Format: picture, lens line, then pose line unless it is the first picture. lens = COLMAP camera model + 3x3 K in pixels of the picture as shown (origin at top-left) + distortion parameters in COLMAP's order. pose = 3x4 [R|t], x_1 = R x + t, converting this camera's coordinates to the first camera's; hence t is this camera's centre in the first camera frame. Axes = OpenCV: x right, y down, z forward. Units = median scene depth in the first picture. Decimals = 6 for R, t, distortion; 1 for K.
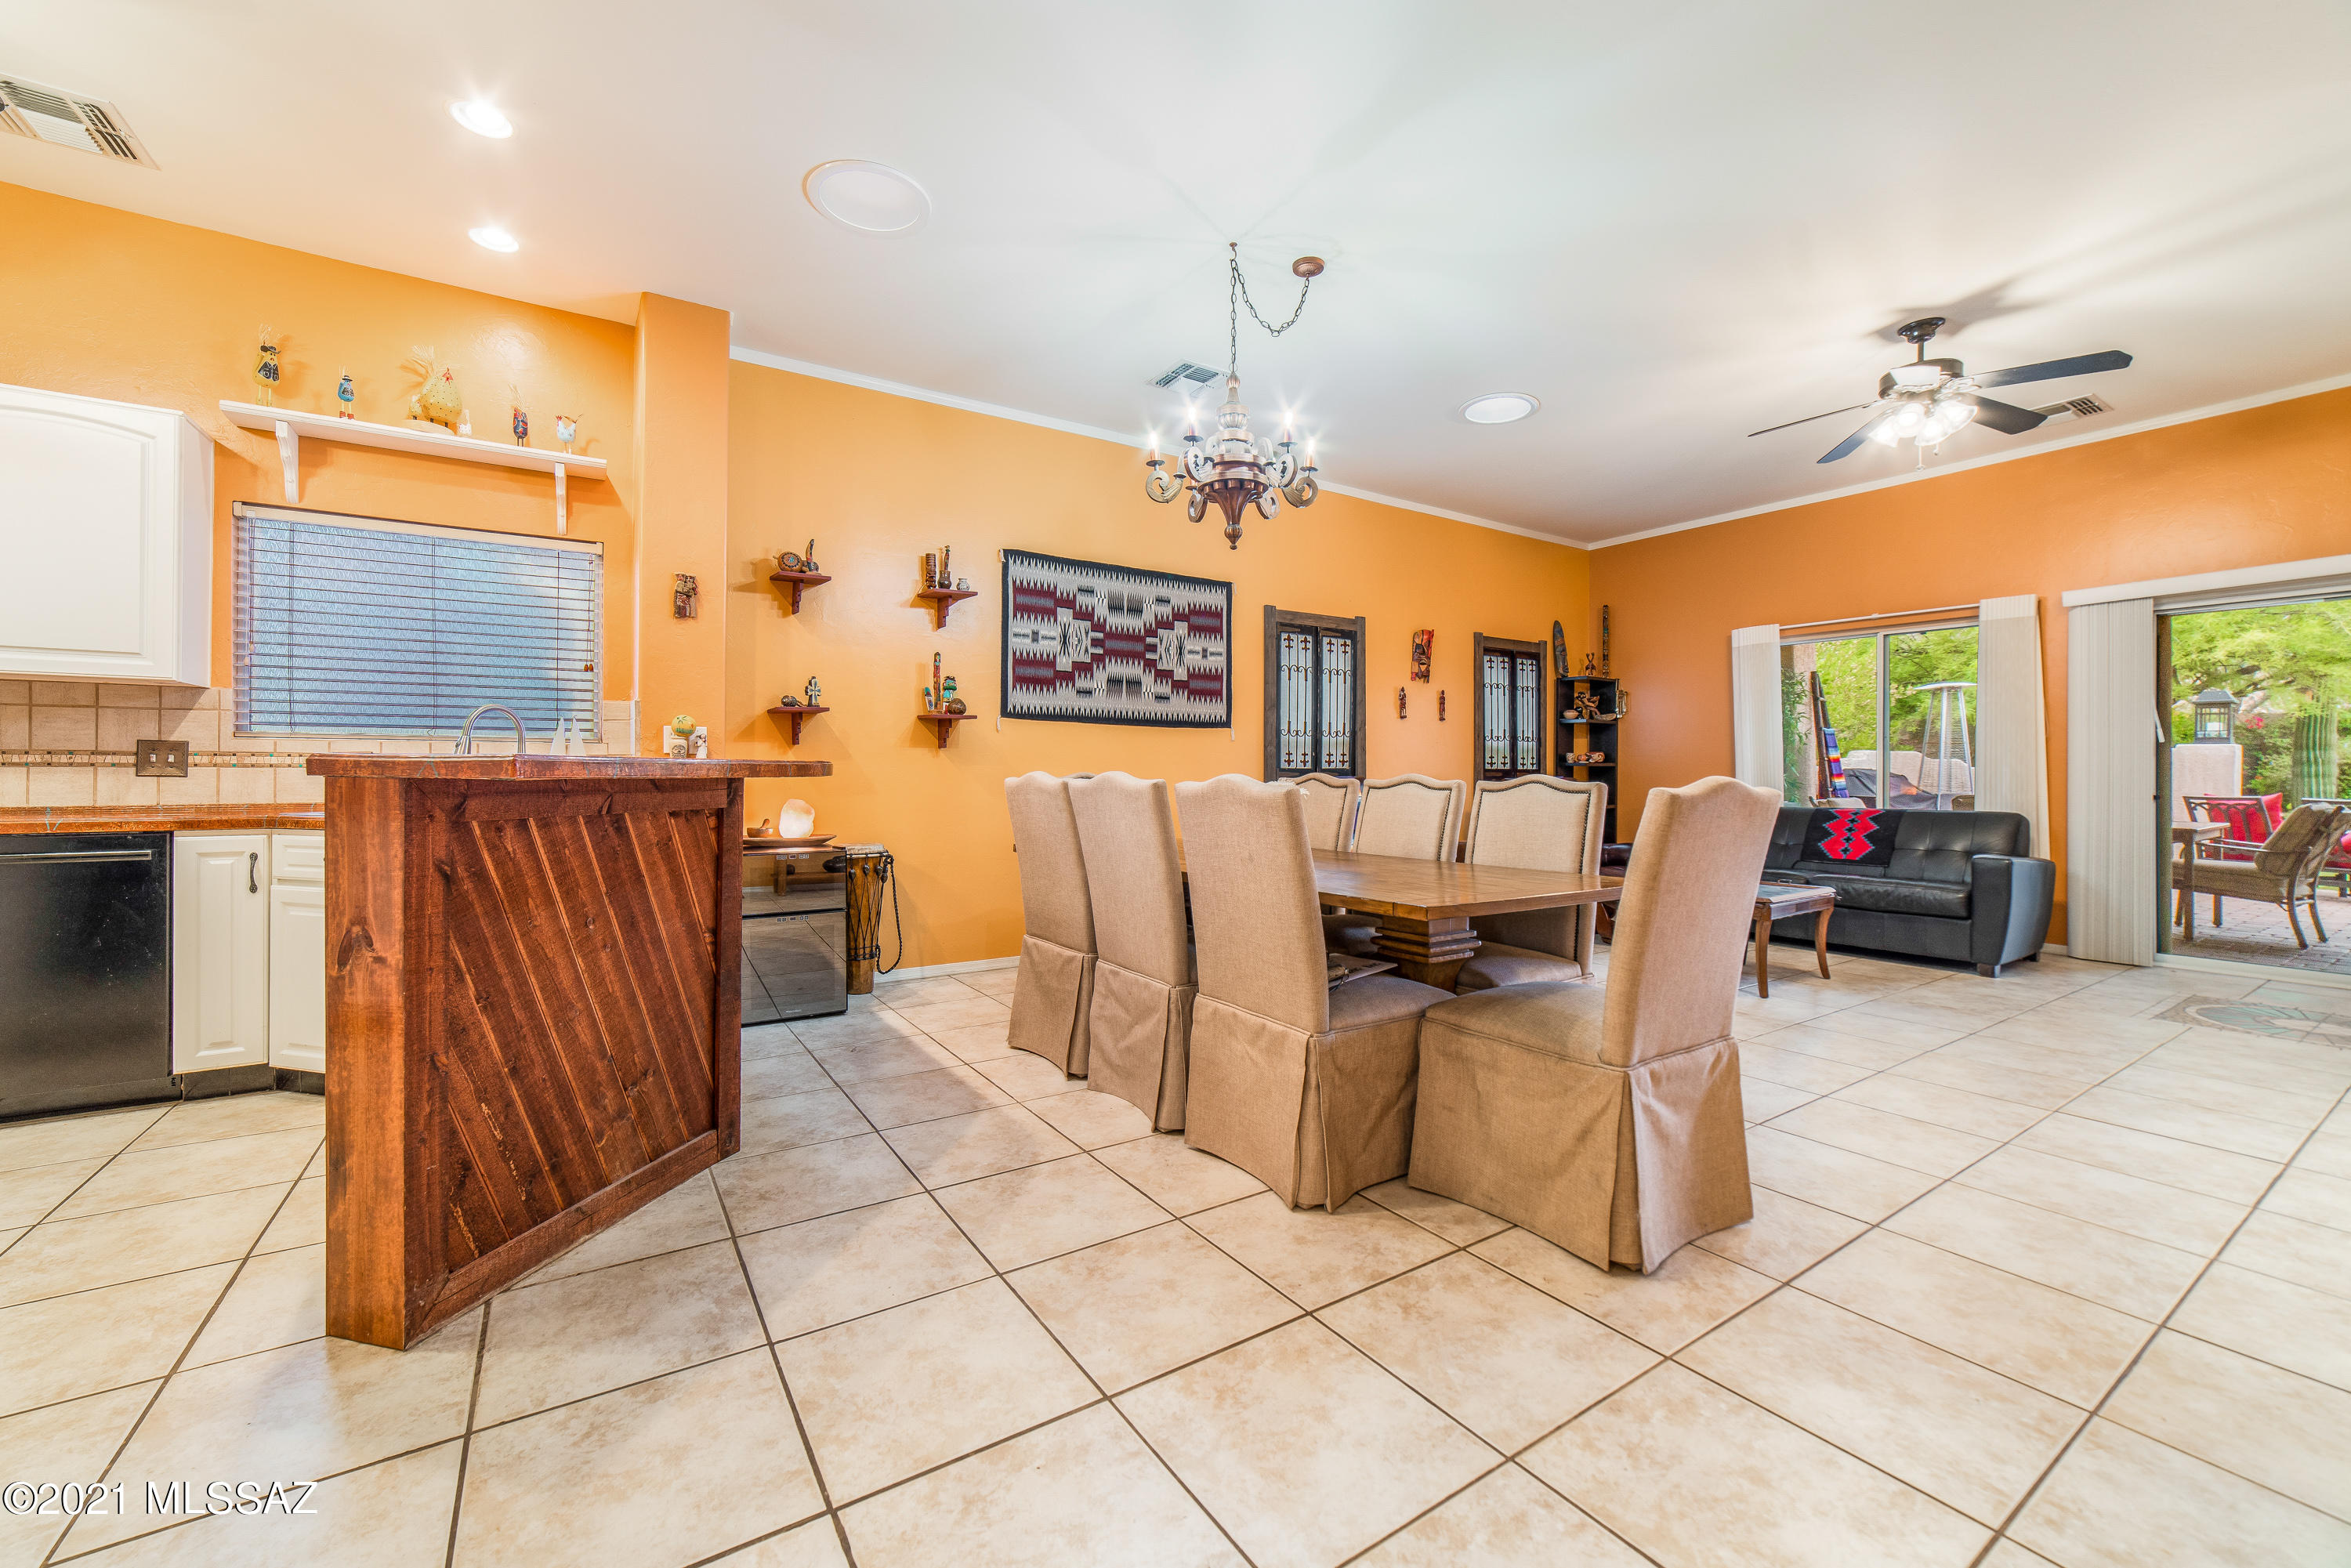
lens RADIAL K [[913.6, 0, 1153.0], [0, 913.6, 773.9], [0, 0, 1]] dist [-0.024595, 0.007667]
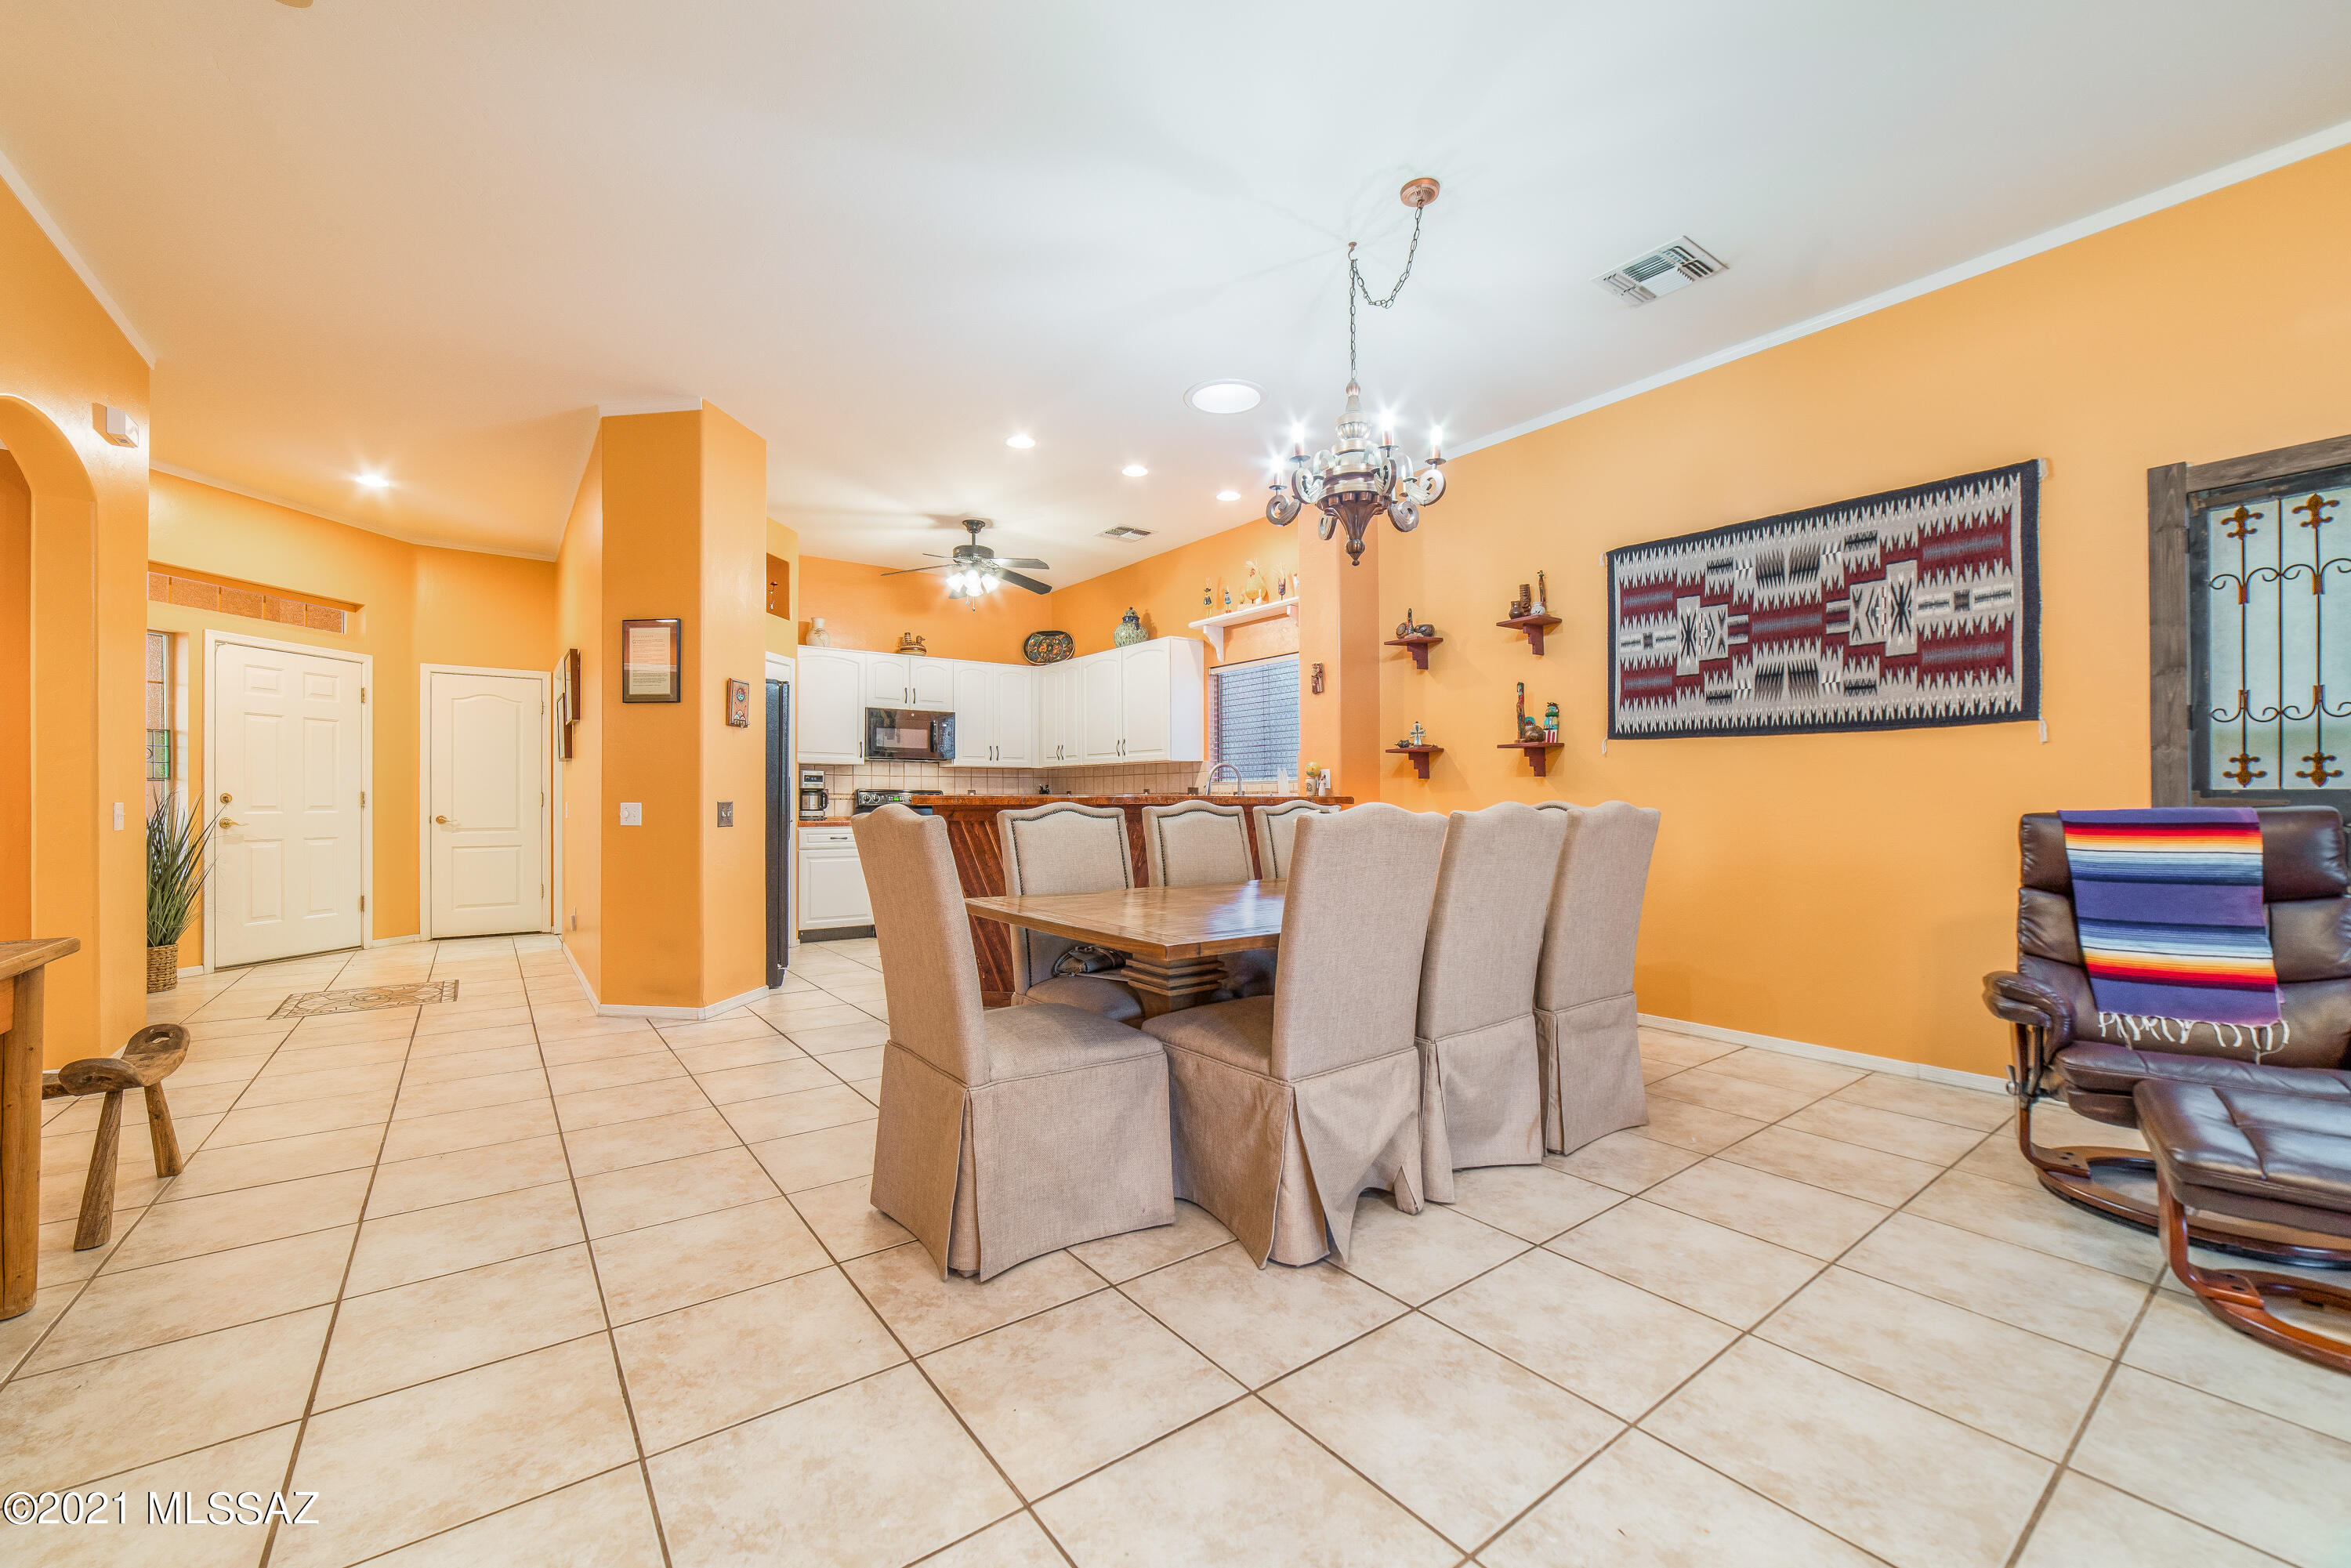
lens RADIAL K [[930.2, 0, 1159.6], [0, 930.2, 794.6], [0, 0, 1]] dist [-0.021813, 0.008748]
pose [[0.072063, -0.009796, -0.997352, 0.700986], [0.000575, 0.999952, -0.009780, 0.000347], [0.997400, 0.000132, 0.072066, 0.492378]]
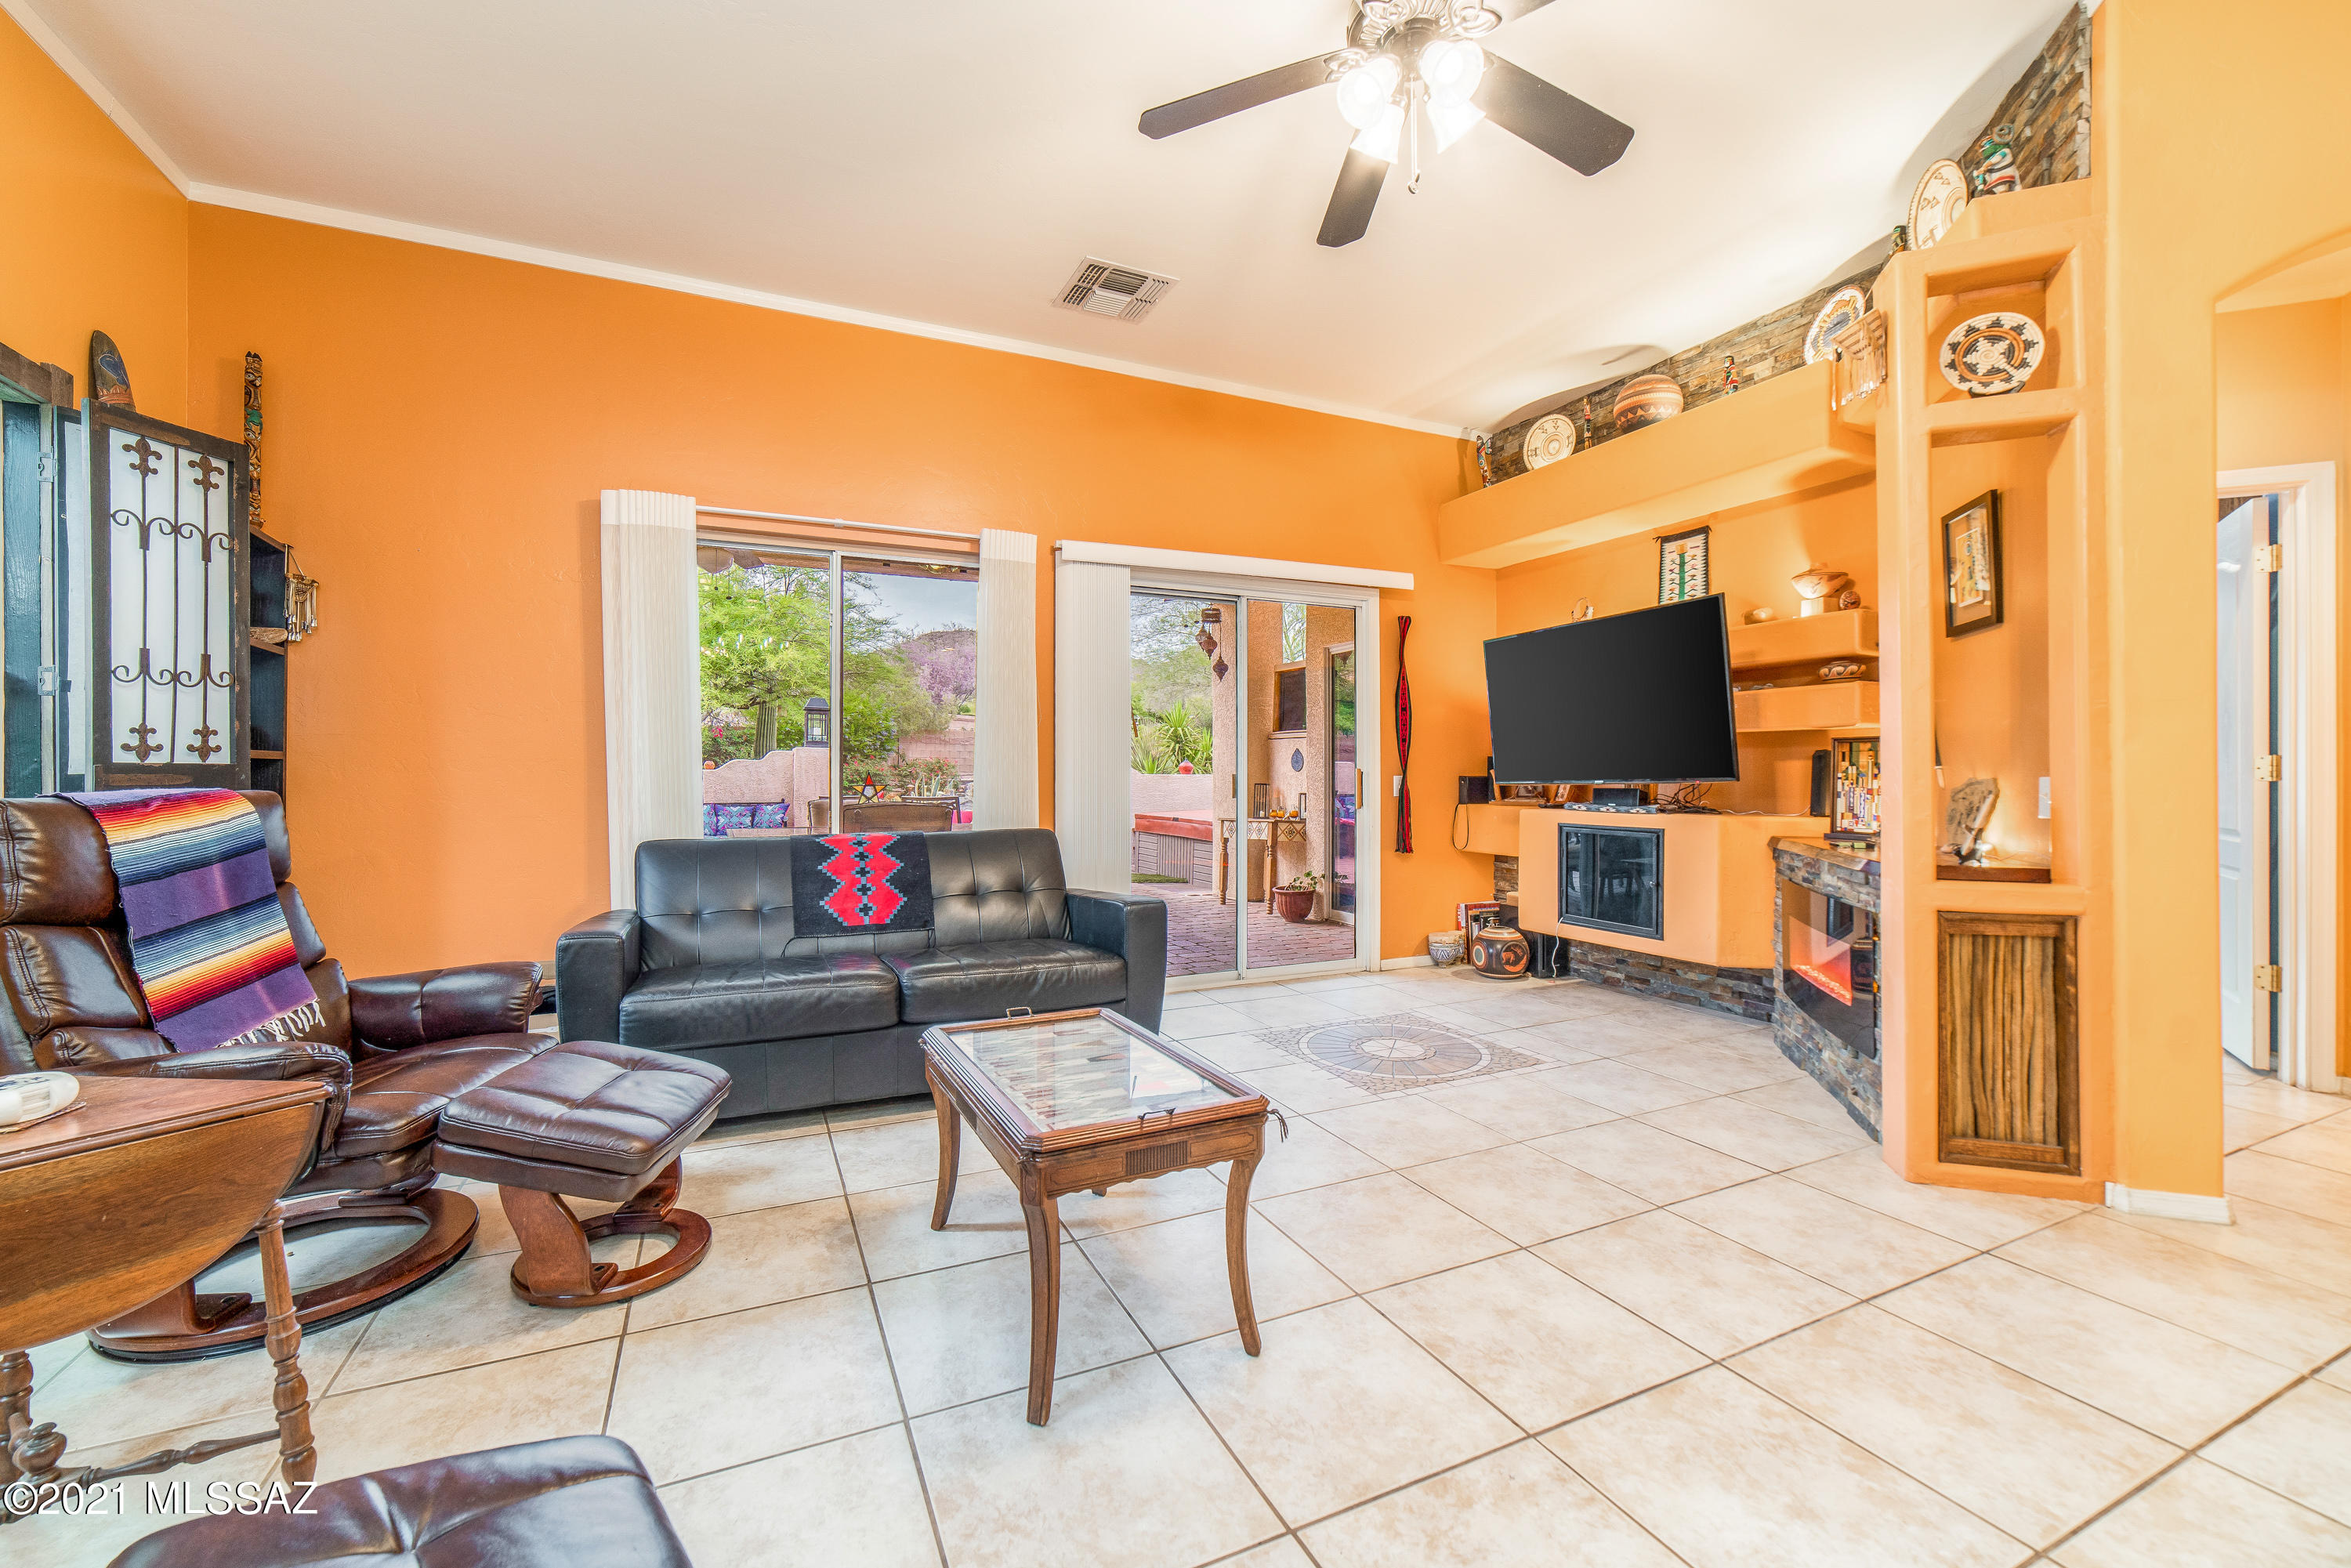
lens RADIAL K [[931.2, 0, 1147.6], [0, 931.2, 780.9], [0, 0, 1]] dist [-0.023408, 0.008381]
pose [[0.144575, -0.008402, 0.989458, 0.239804], [0.002765, 0.999963, 0.008087, -0.001283], [-0.989490, 0.001566, 0.144593, 0.855168]]
